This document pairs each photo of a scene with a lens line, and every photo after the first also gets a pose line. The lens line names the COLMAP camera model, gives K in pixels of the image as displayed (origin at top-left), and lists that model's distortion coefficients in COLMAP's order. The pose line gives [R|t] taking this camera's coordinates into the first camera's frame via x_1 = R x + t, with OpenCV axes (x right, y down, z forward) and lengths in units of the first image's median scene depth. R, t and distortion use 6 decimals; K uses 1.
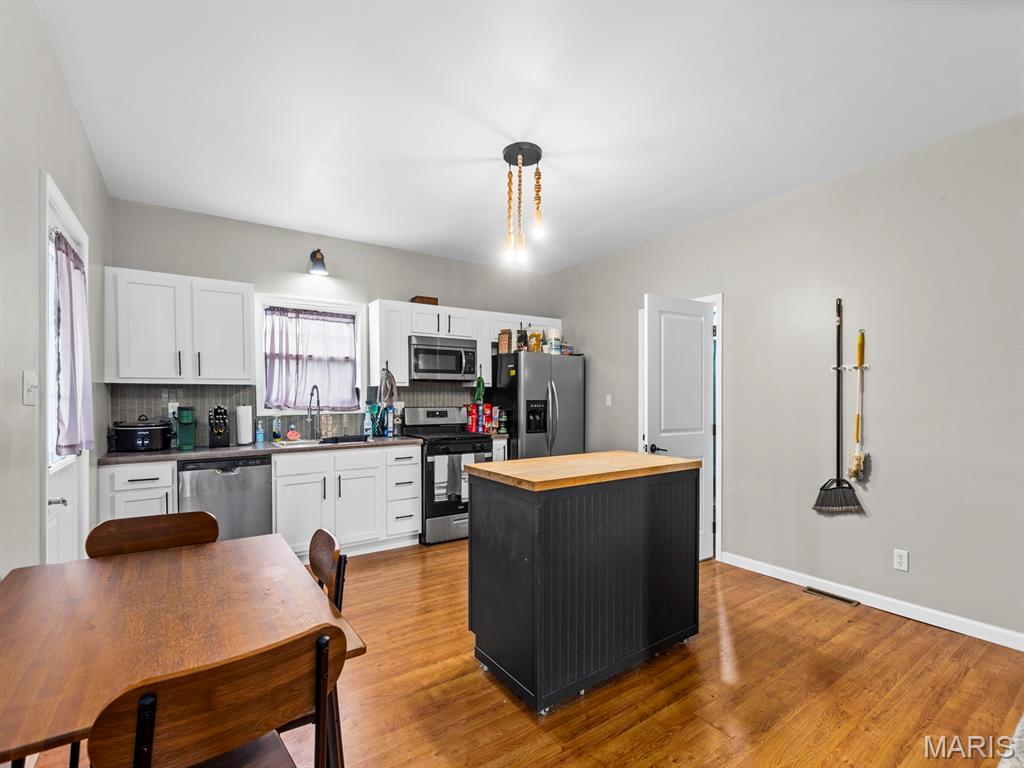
lens RADIAL K [[463.2, 0, 510.3], [0, 463.2, 400.3], [0, 0, 1]] dist [0.000068, 0.000054]
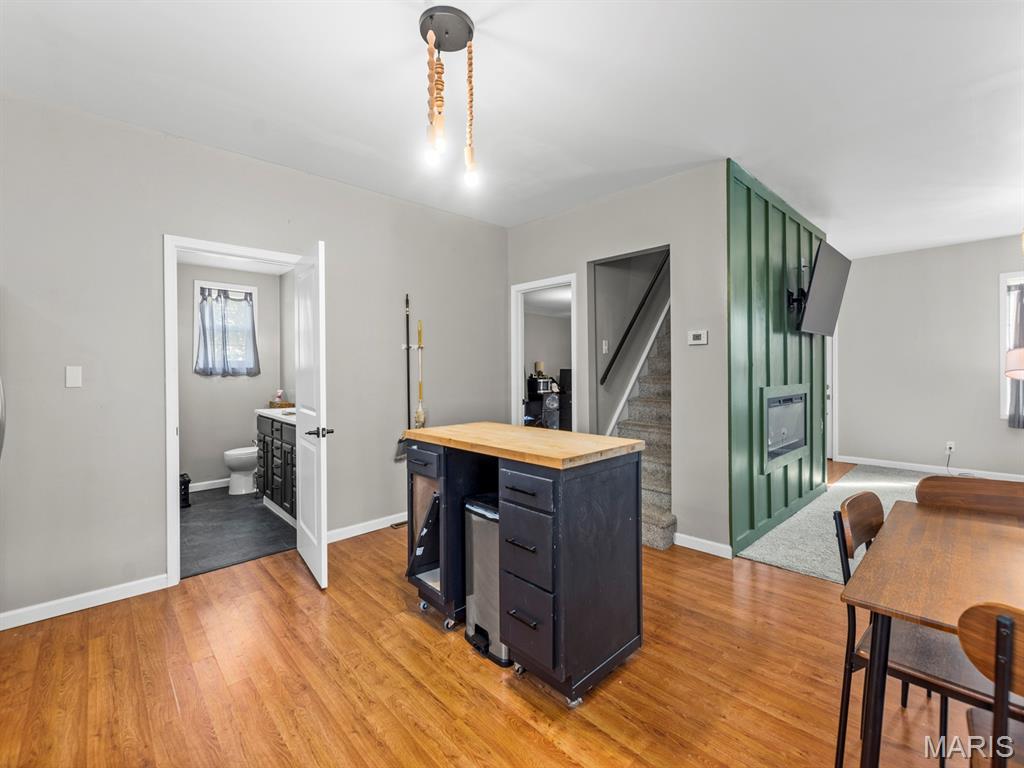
lens RADIAL K [[450.8, 0, 508.2], [0, 450.8, 371.5], [0, 0, 1]] dist [-0.001399, -0.000115]
pose [[-0.150347, 0.000824, 0.988633, -0.804289], [0.012419, 0.999922, 0.001056, 0.001034], [-0.988555, 0.012436, -0.150346, 1.215150]]
